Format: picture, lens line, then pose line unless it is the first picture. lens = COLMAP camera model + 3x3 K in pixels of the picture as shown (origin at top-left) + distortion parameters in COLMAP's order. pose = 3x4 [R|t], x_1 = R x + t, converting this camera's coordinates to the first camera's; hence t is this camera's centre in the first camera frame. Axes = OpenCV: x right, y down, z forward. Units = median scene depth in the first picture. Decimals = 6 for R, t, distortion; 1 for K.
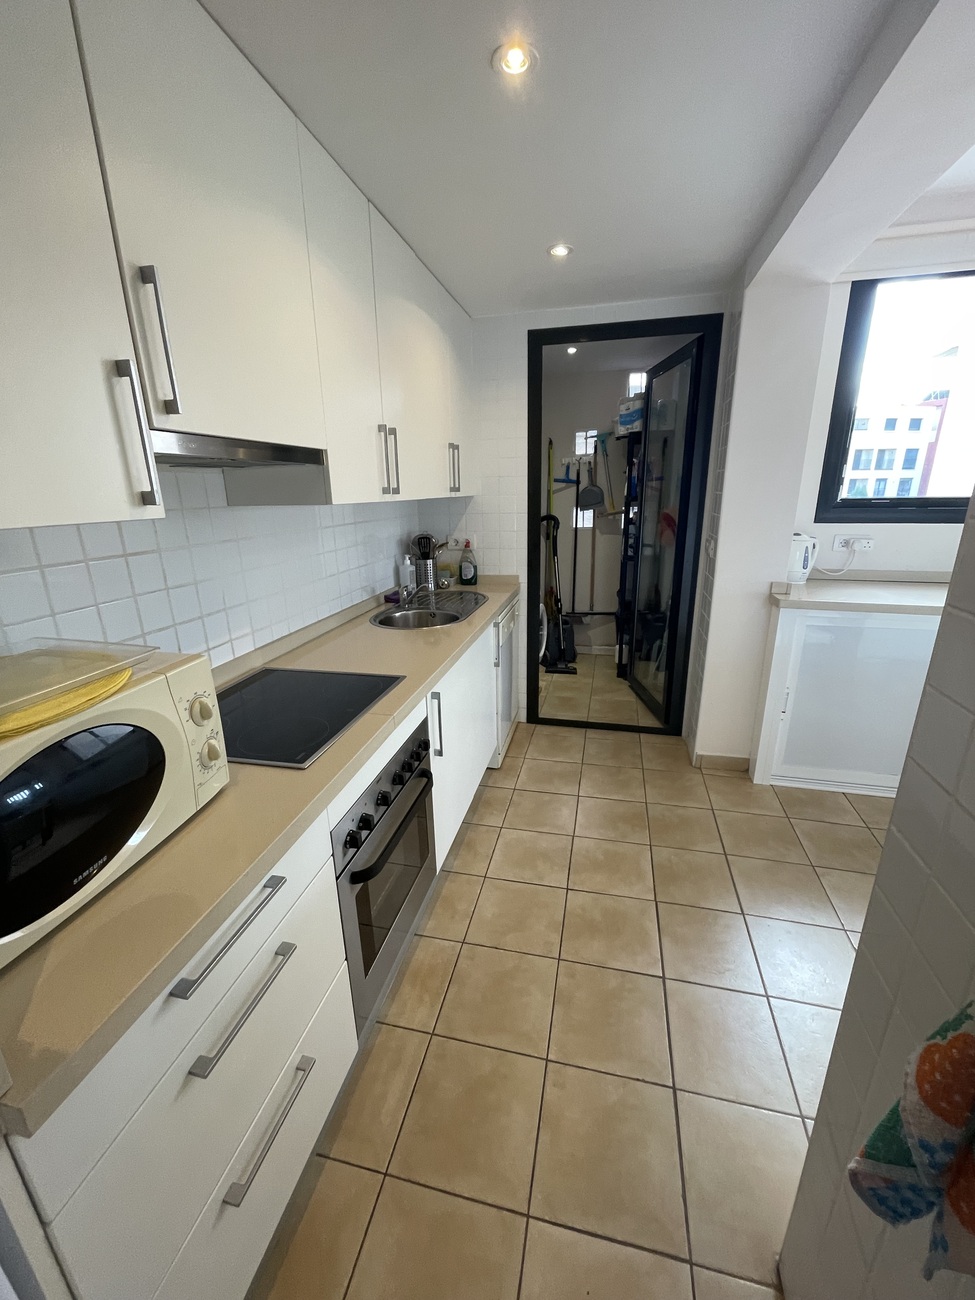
lens RADIAL K [[524.0, 0, 490.1], [0, 524.0, 650.3], [0, 0, 1]] dist [-0.000058, 0.000406]
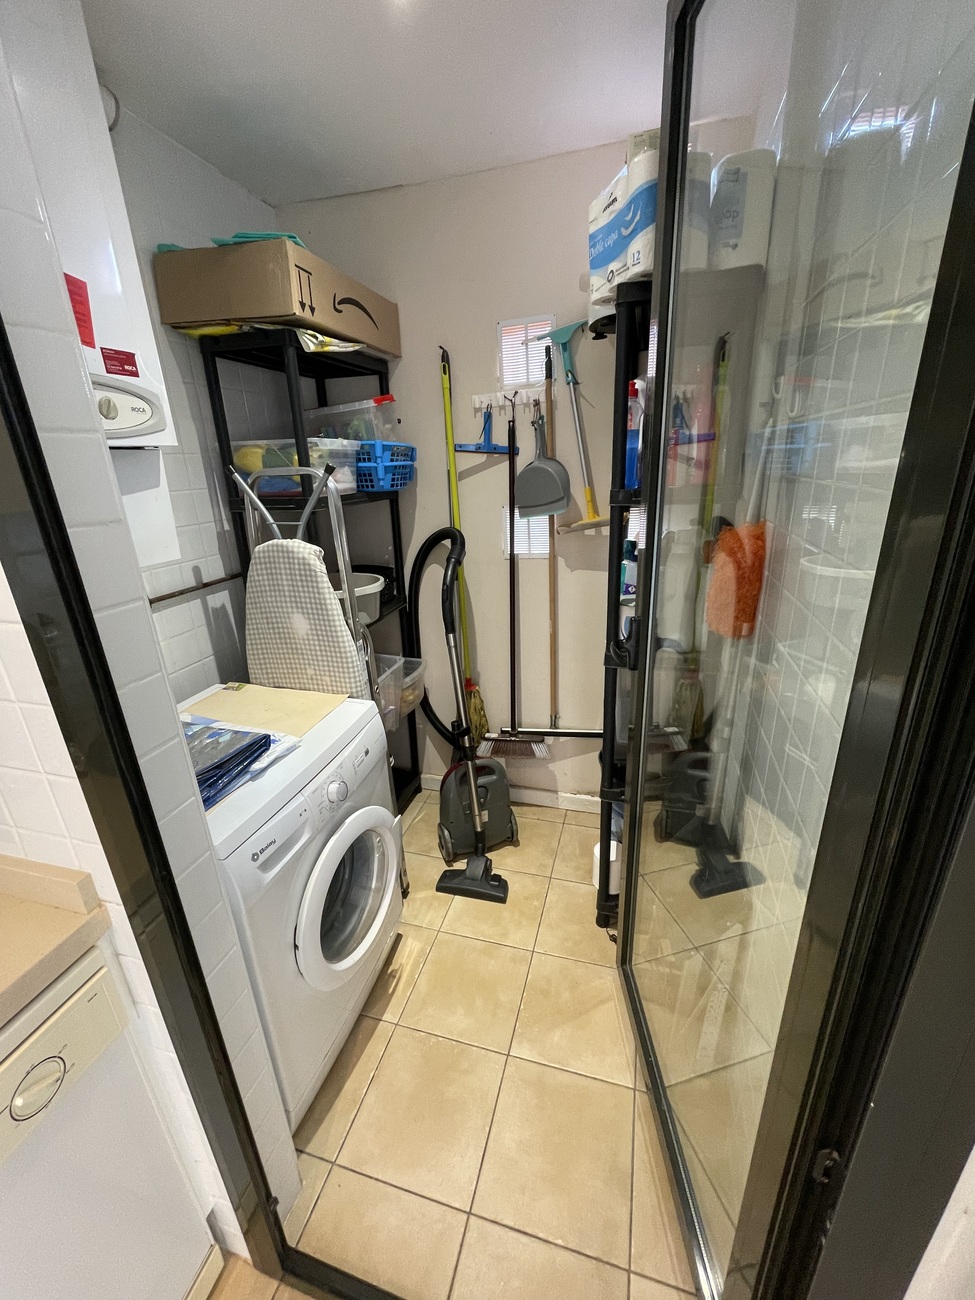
lens RADIAL K [[524.0, 0, 488.6], [0, 524.0, 651.3], [0, 0, 1]] dist [-0.000058, 0.000406]
pose [[0.997930, -0.002578, -0.064259, 0.175777], [0.005779, 0.998748, 0.049680, -0.179025], [0.064051, -0.049948, 0.996696, 0.563863]]
